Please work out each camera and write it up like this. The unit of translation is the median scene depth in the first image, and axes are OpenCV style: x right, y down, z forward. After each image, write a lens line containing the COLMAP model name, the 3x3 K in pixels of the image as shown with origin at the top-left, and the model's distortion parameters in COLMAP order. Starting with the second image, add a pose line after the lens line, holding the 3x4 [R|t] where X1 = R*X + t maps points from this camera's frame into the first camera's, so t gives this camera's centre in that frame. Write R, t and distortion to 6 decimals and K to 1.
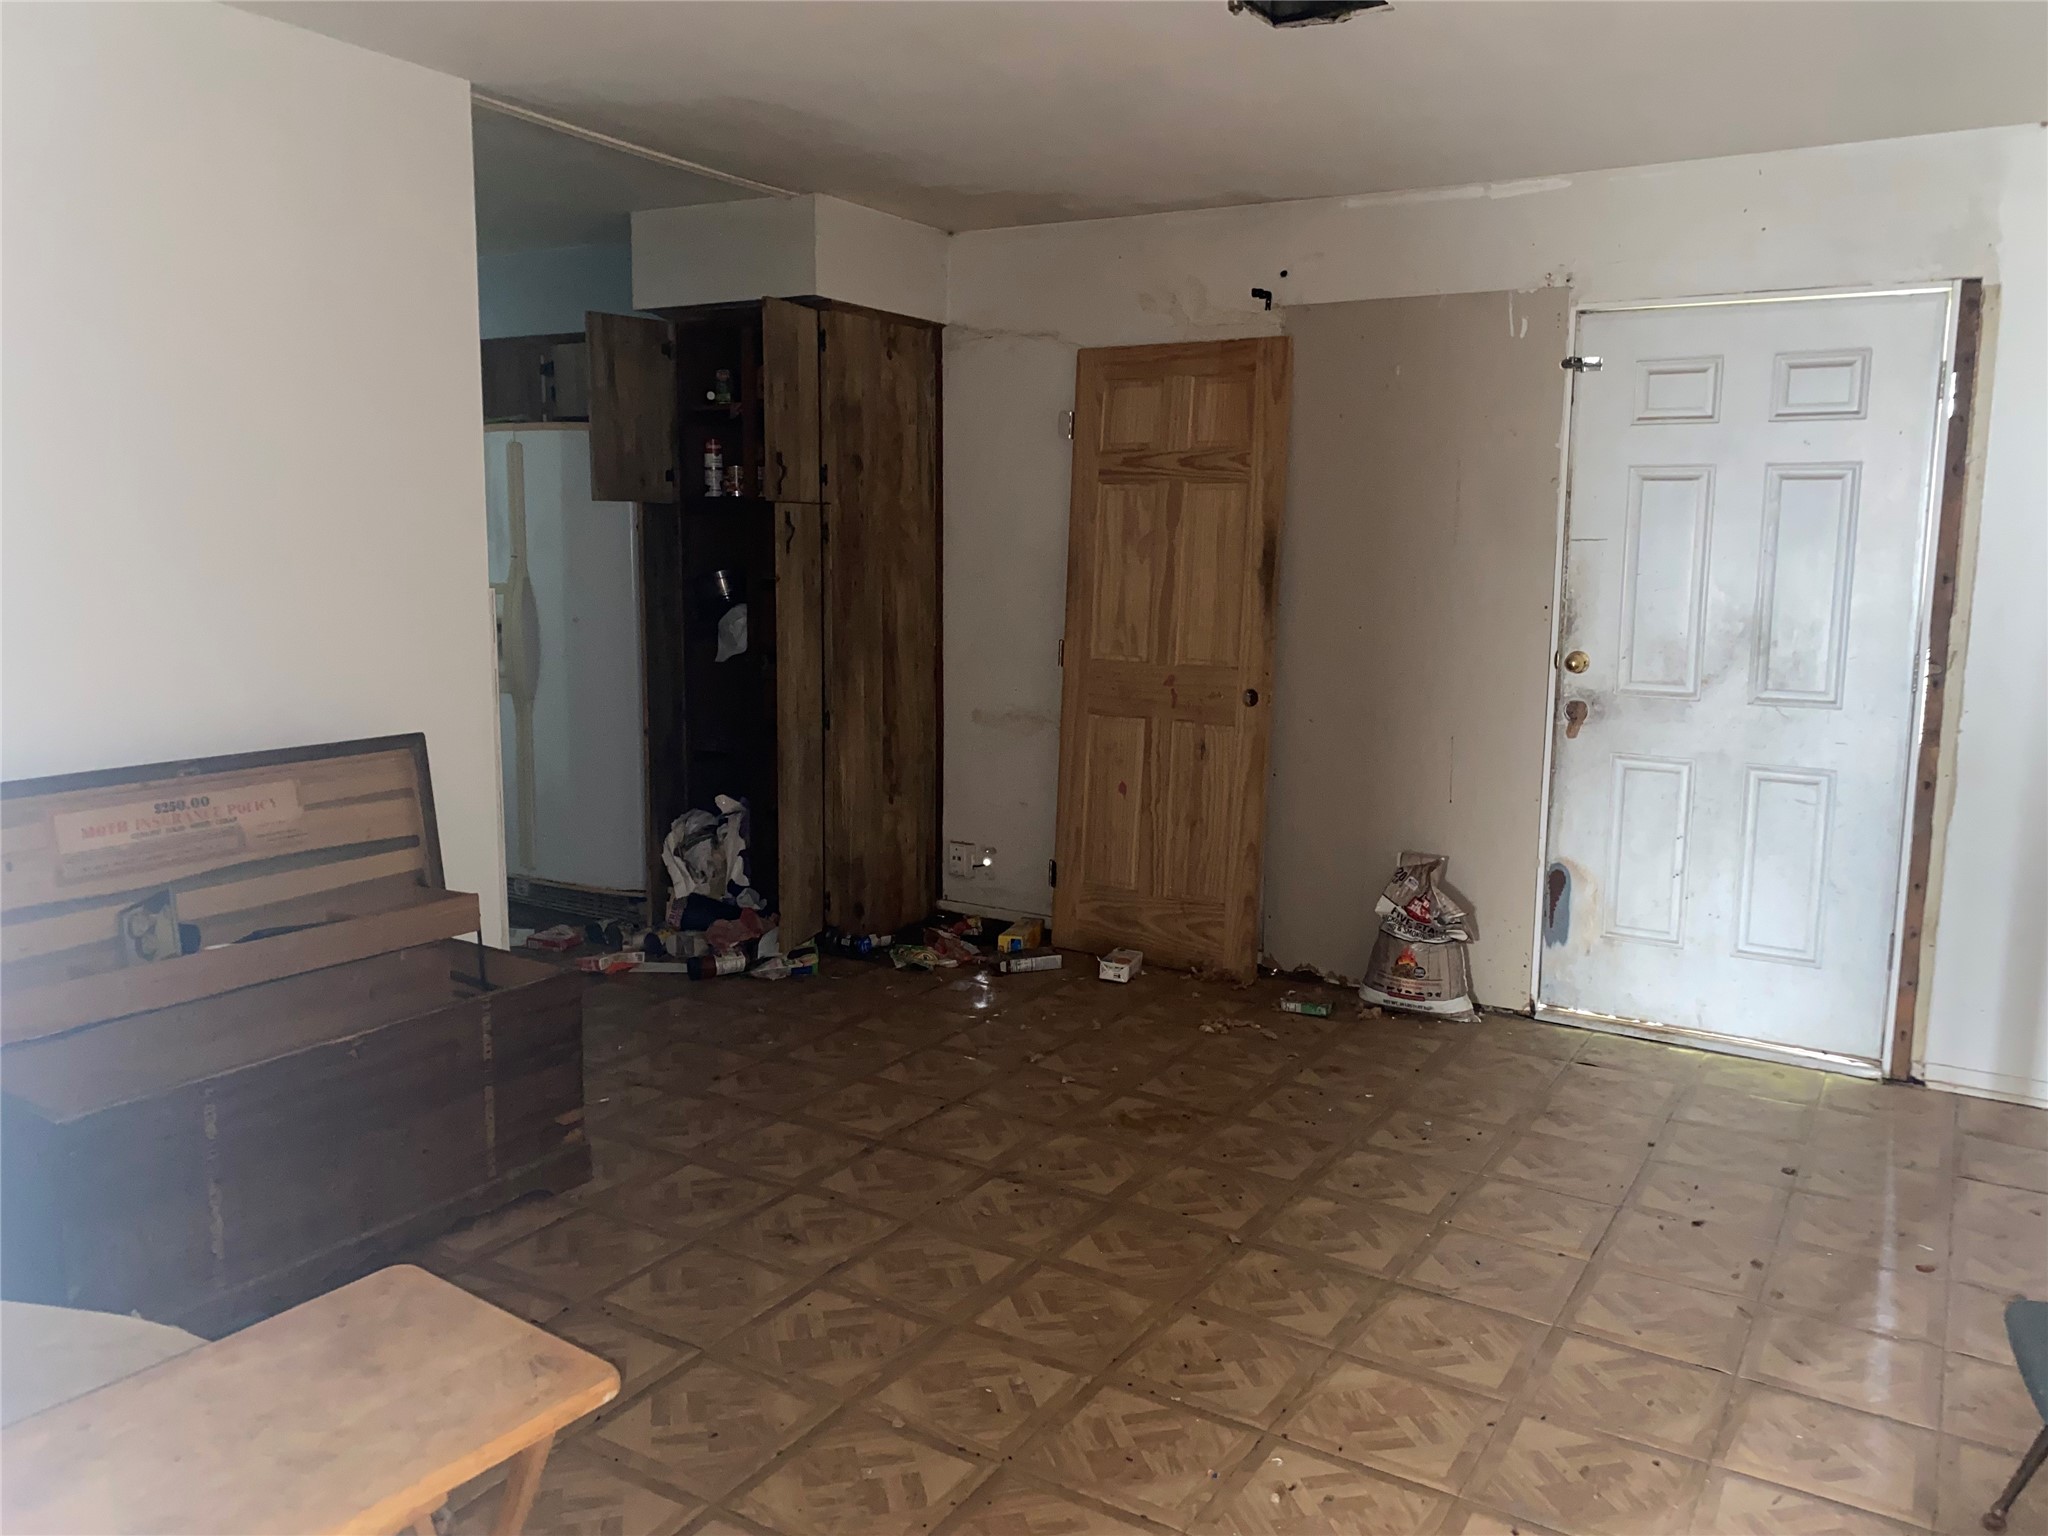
lens RADIAL K [[1561.0, 0, 1024.3], [0, 1561.0, 733.8], [0, 0, 1]] dist [0.183986, 0.000270]
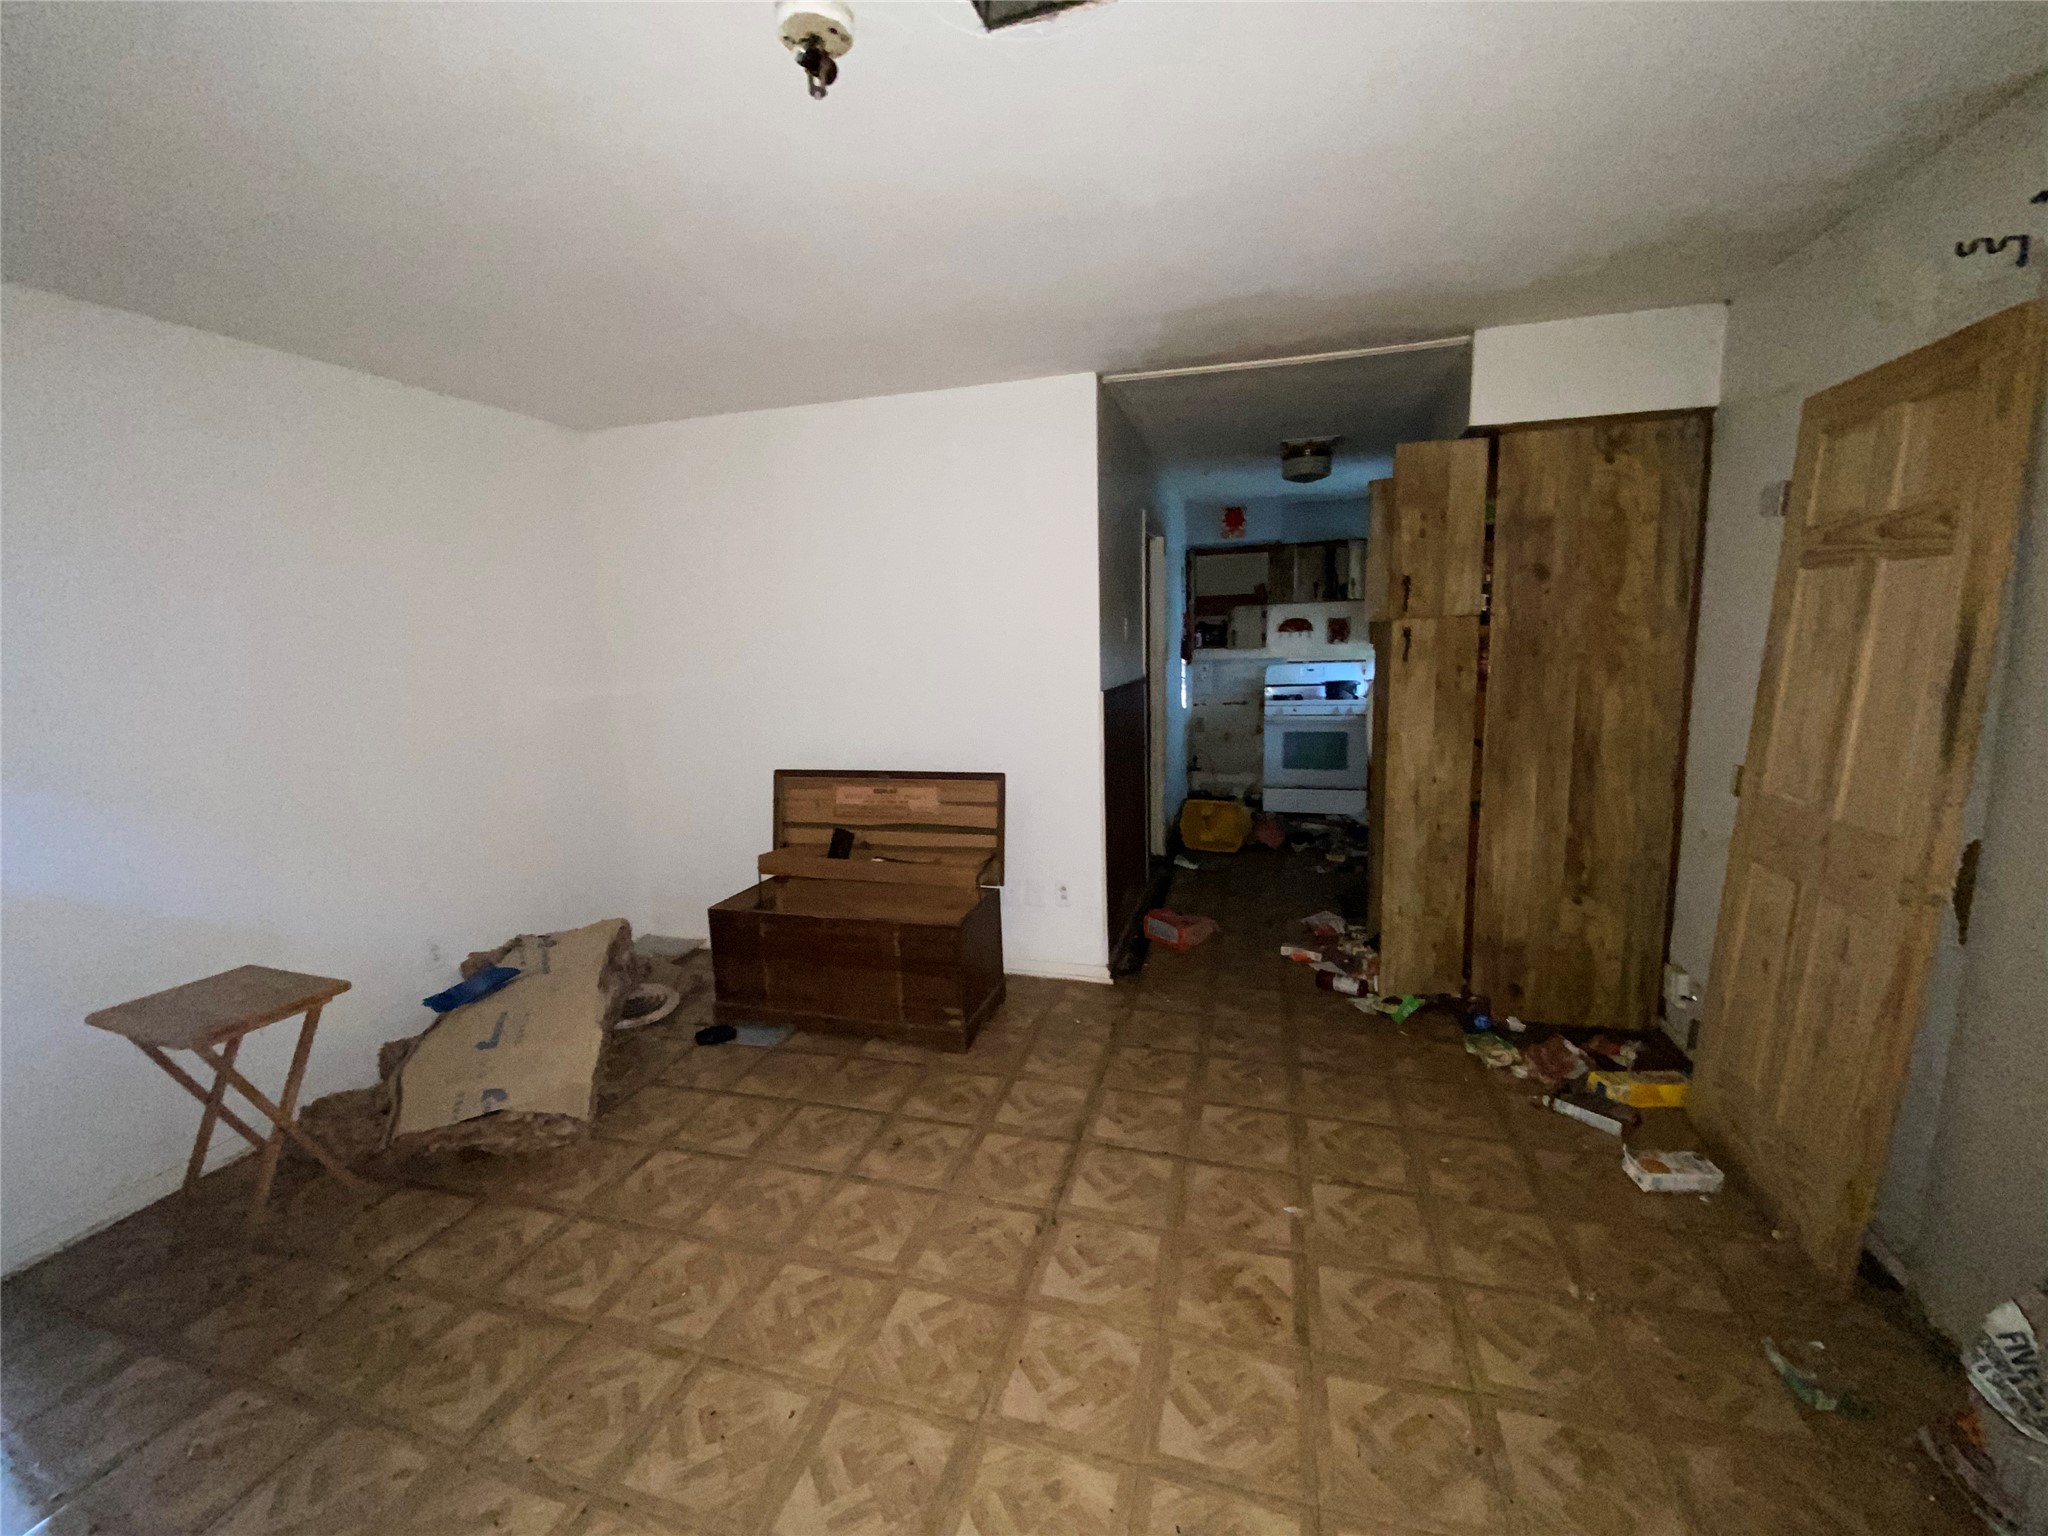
lens RADIAL K [[825.2, 0, 1024.0], [0, 825.2, 768.0], [0, 0, 1]] dist [0.028009, -0.026593]
pose [[0.268590, 0.128502, -0.954645, 0.356484], [-0.090732, 0.990030, 0.107737, -0.075856], [0.958972, 0.057680, 0.277572, 0.550790]]
